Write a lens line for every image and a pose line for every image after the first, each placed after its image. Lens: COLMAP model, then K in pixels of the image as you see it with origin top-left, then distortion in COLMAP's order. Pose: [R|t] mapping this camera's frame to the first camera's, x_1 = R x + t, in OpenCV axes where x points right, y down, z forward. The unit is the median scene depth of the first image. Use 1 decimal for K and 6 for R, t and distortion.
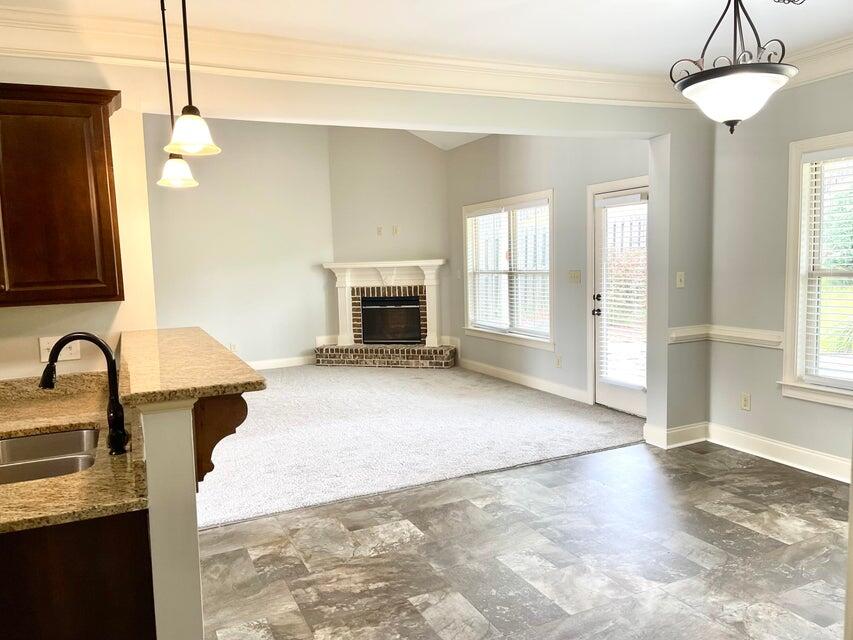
lens RADIAL K [[647.8, 0, 406.5], [0, 647.8, 332.5], [0, 0, 1]] dist [0.069246, -0.106953]
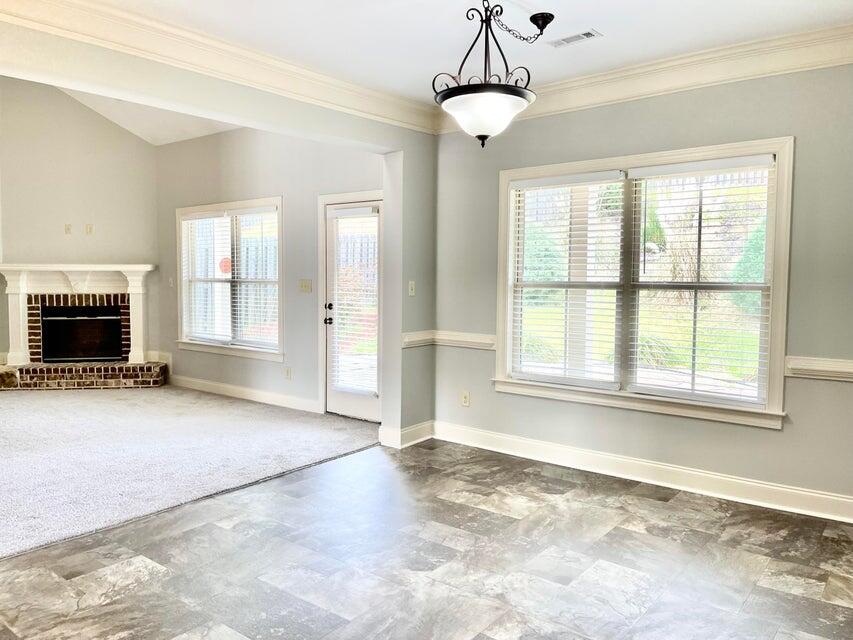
lens RADIAL K [[651.5, 0, 426.5], [0, 651.5, 320.0], [0, 0, 1]] dist [0.074965, -0.114891]
pose [[0.881435, 0.009330, 0.472212, -0.065828], [0.016326, 0.998606, -0.050203, 0.026294], [-0.472022, 0.051960, 0.880054, 0.047458]]
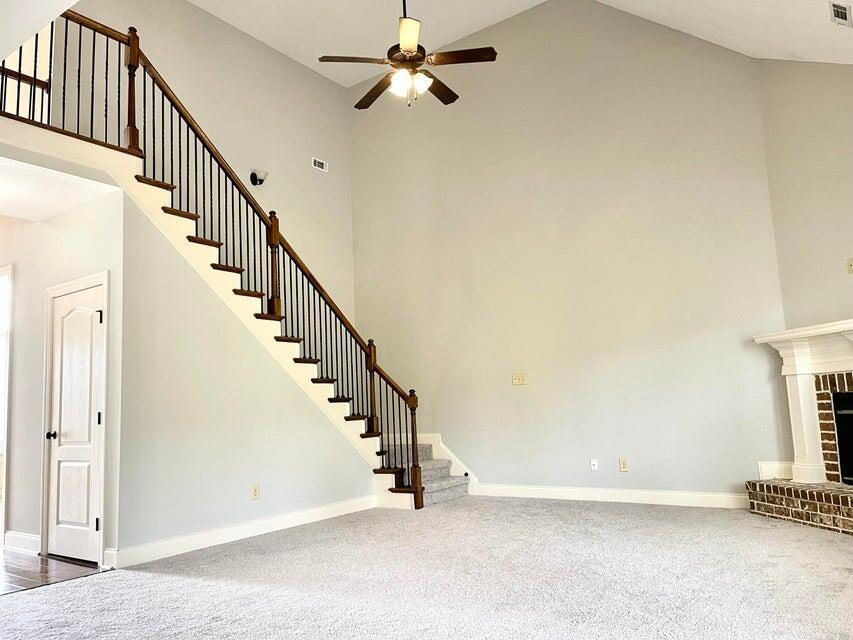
lens RADIAL K [[651.5, 0, 426.5], [0, 651.5, 320.0], [0, 0, 1]] dist [0.074965, -0.114891]
pose [[0.509094, -0.098942, -0.855005, 0.450764], [-0.071941, 0.985003, -0.156821, -0.009393], [0.857699, 0.141347, 0.494341, 0.863491]]
